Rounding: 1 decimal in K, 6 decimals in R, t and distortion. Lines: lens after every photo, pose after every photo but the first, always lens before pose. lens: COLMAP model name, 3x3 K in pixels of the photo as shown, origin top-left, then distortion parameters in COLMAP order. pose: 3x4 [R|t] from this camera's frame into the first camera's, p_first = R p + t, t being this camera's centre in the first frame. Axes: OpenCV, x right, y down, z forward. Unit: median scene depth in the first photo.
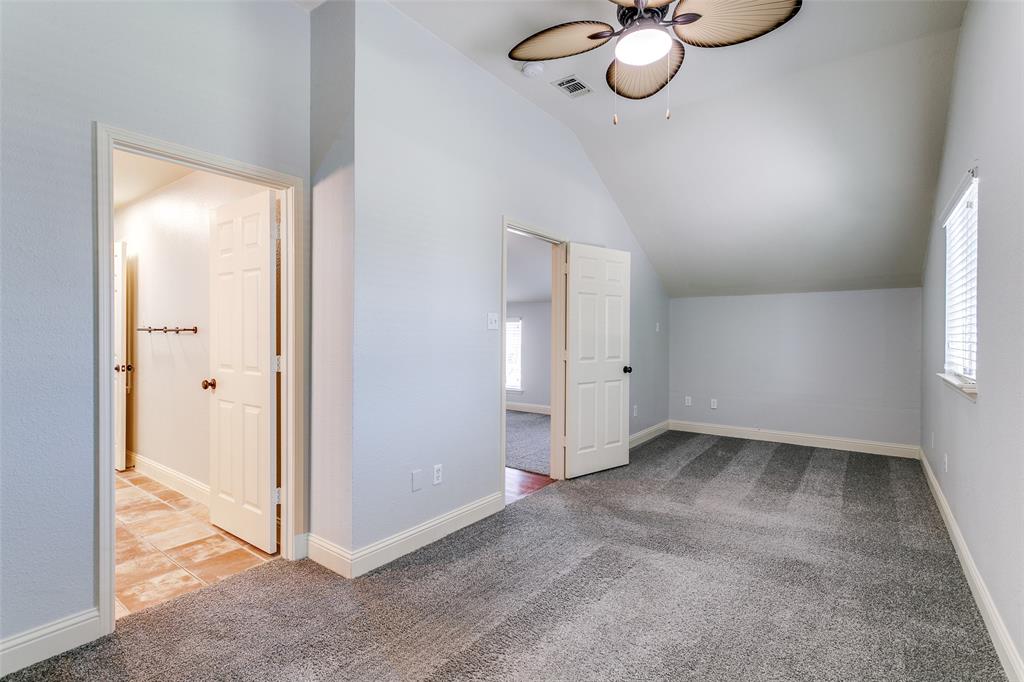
lens RADIAL K [[480.0, 0, 510.7], [0, 480.0, 338.2], [0, 0, 1]] dist [0.003074, 0.000124]
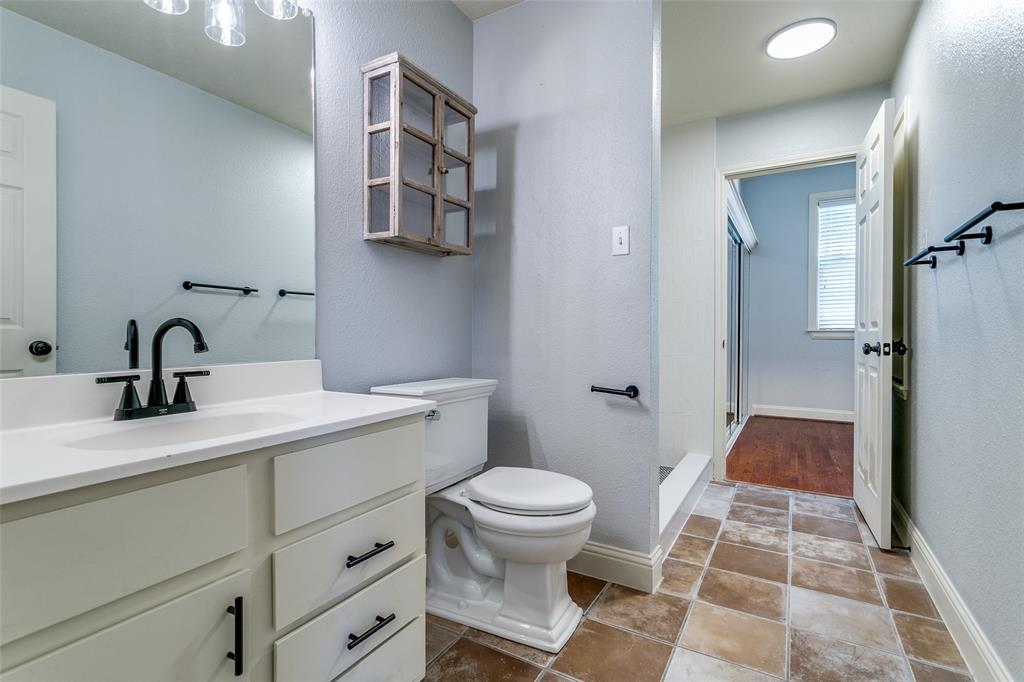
lens RADIAL K [[480.0, 0, 510.0], [0, 480.0, 338.2], [0, 0, 1]] dist [0.003074, 0.000124]
pose [[0.094671, -0.006755, -0.995486, -0.335040], [0.000107, 0.999977, -0.006776, 0.054394], [0.995509, 0.000535, 0.094669, 0.552299]]
